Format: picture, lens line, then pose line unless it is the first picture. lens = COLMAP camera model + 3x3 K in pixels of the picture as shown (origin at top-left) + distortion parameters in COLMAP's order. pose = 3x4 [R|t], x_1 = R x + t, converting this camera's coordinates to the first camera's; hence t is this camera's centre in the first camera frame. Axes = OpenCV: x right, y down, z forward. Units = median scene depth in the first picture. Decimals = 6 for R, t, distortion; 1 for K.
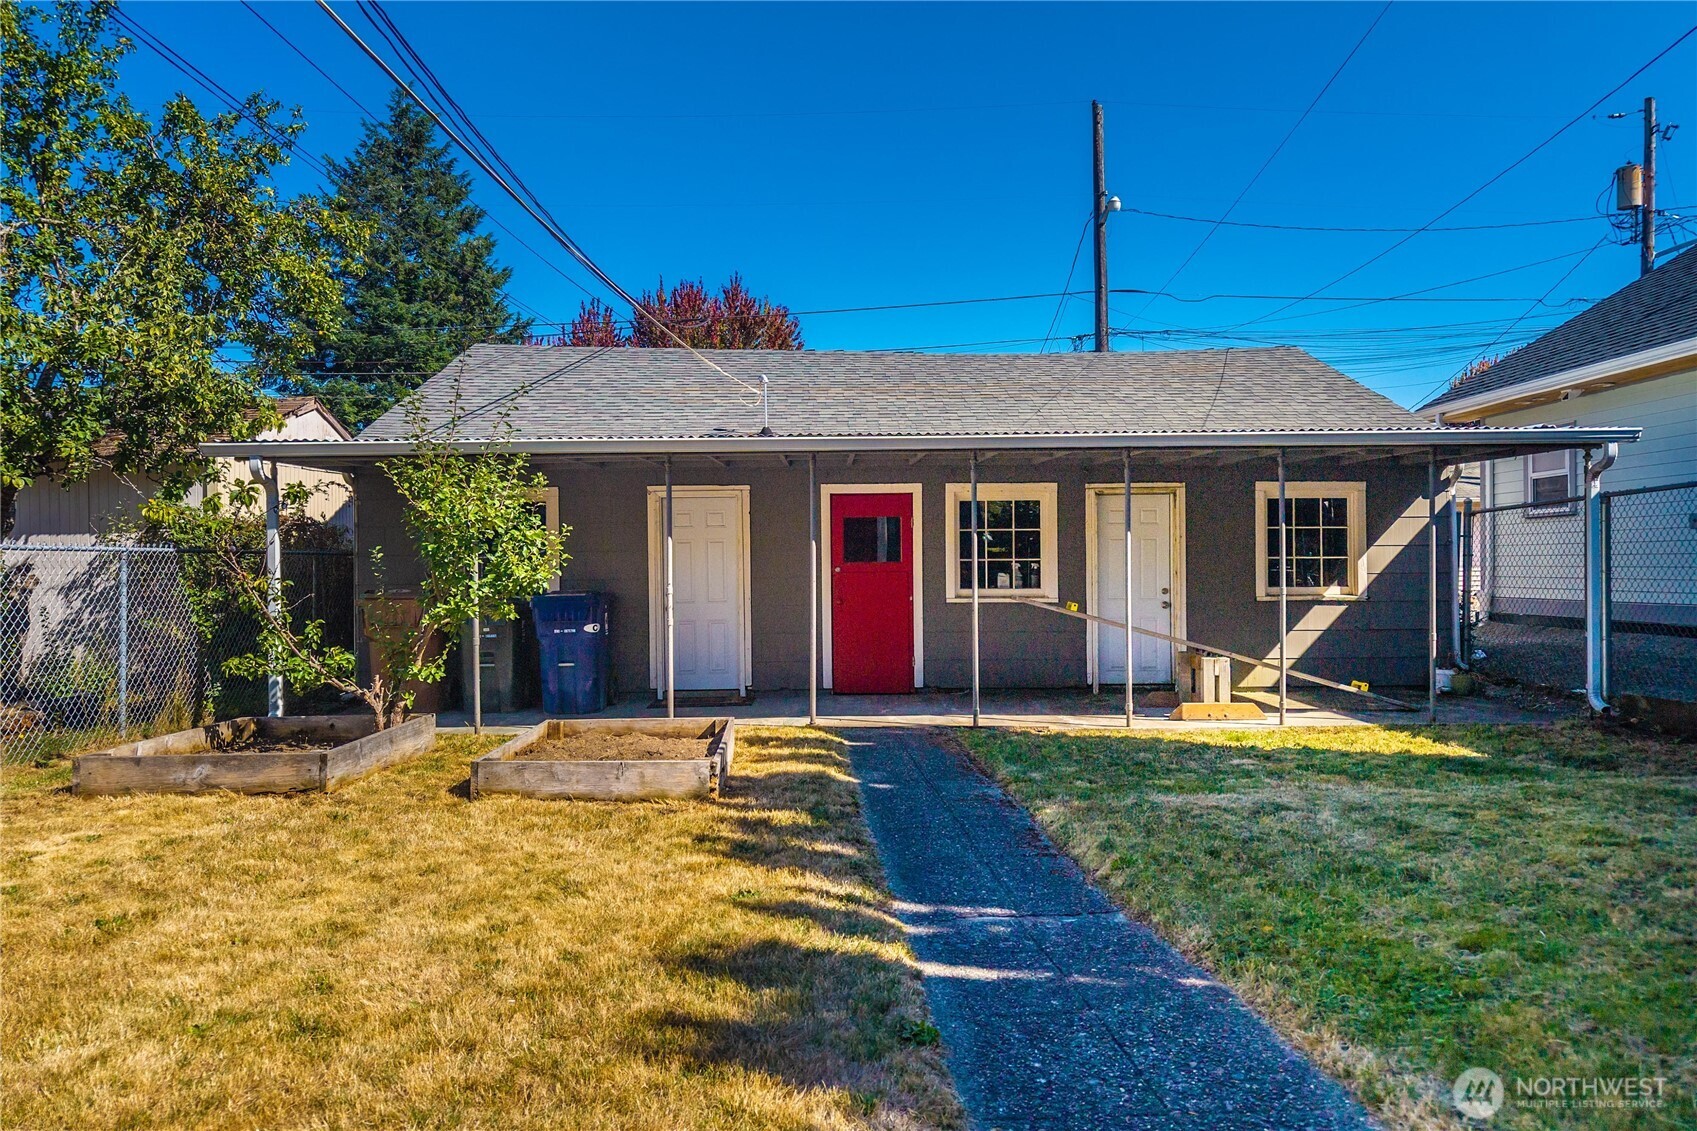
lens RADIAL K [[1131.2, 0, 848.5], [0, 1131.2, 565.5], [0, 0, 1]] dist [0.046511, -0.000470]
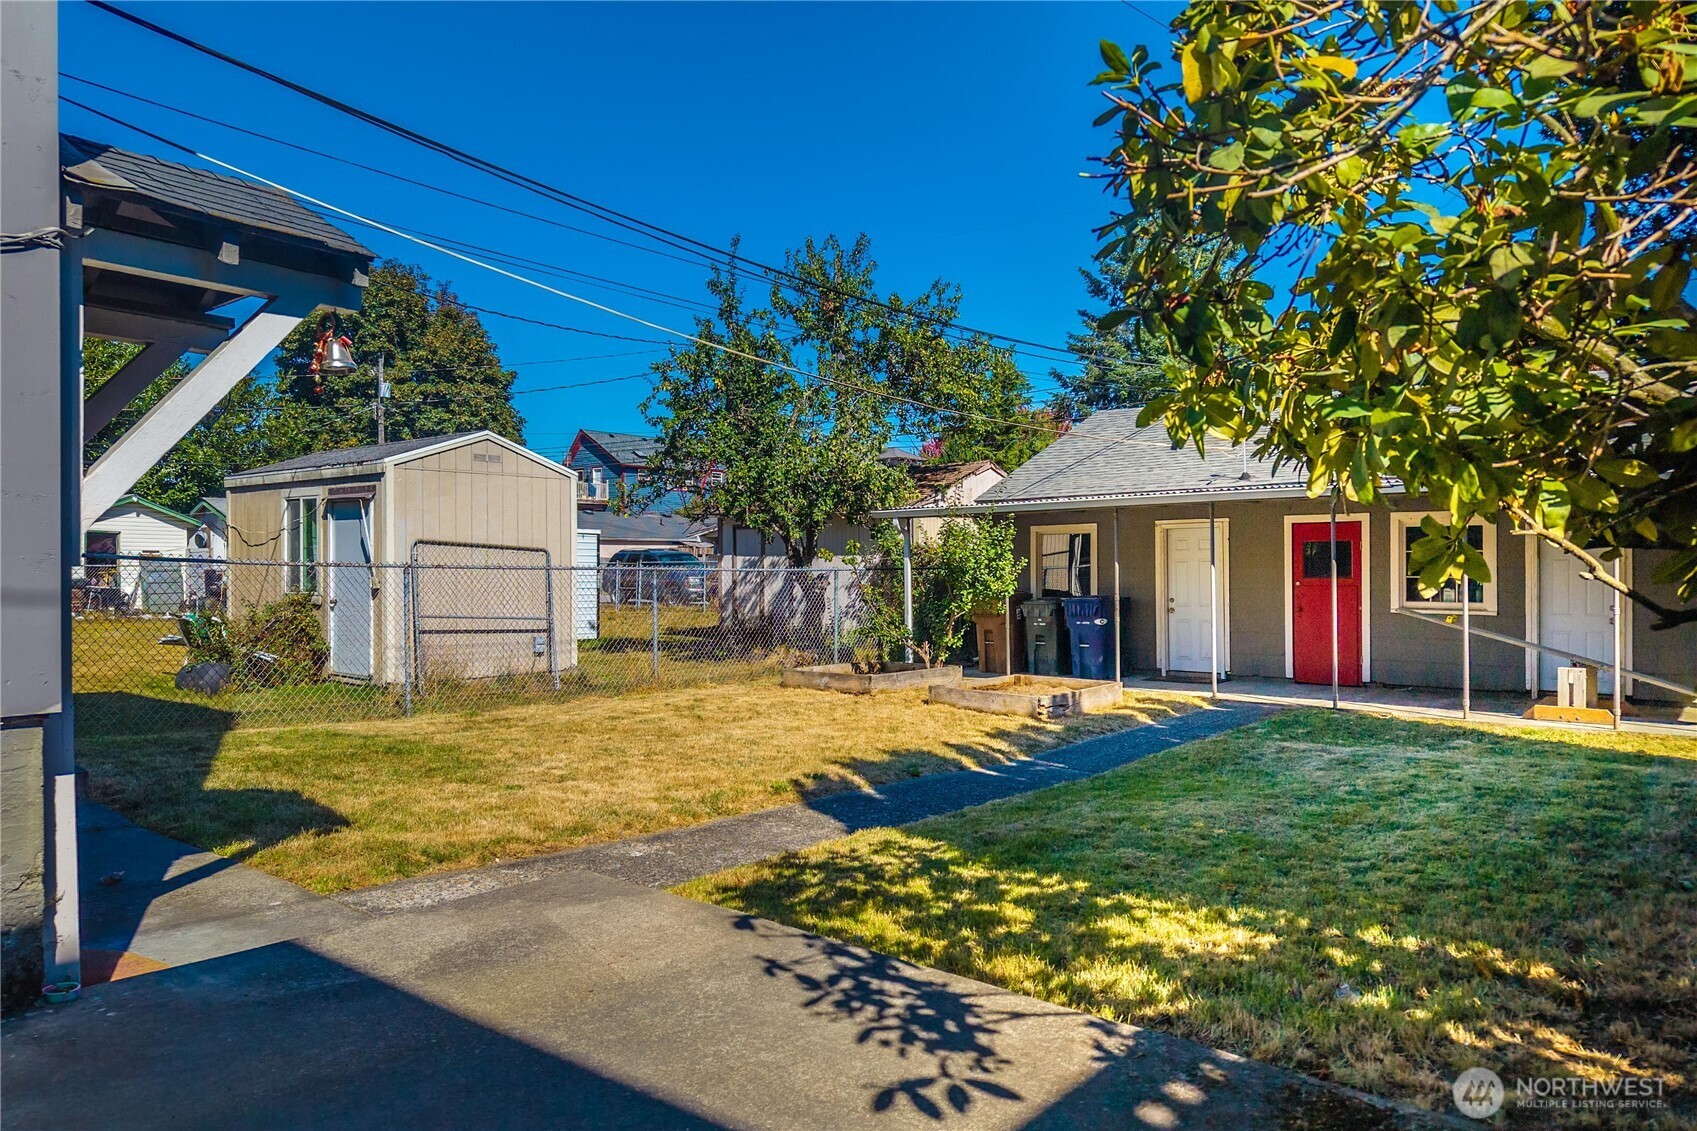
lens RADIAL K [[1131.2, 0, 848.5], [0, 1131.2, 565.5], [0, 0, 1]] dist [0.046511, -0.000470]
pose [[0.754223, 0.004758, -0.656602, 0.507862], [-0.003722, 0.999989, 0.002971, -0.020771], [0.656608, 0.000203, 0.754232, -0.321130]]
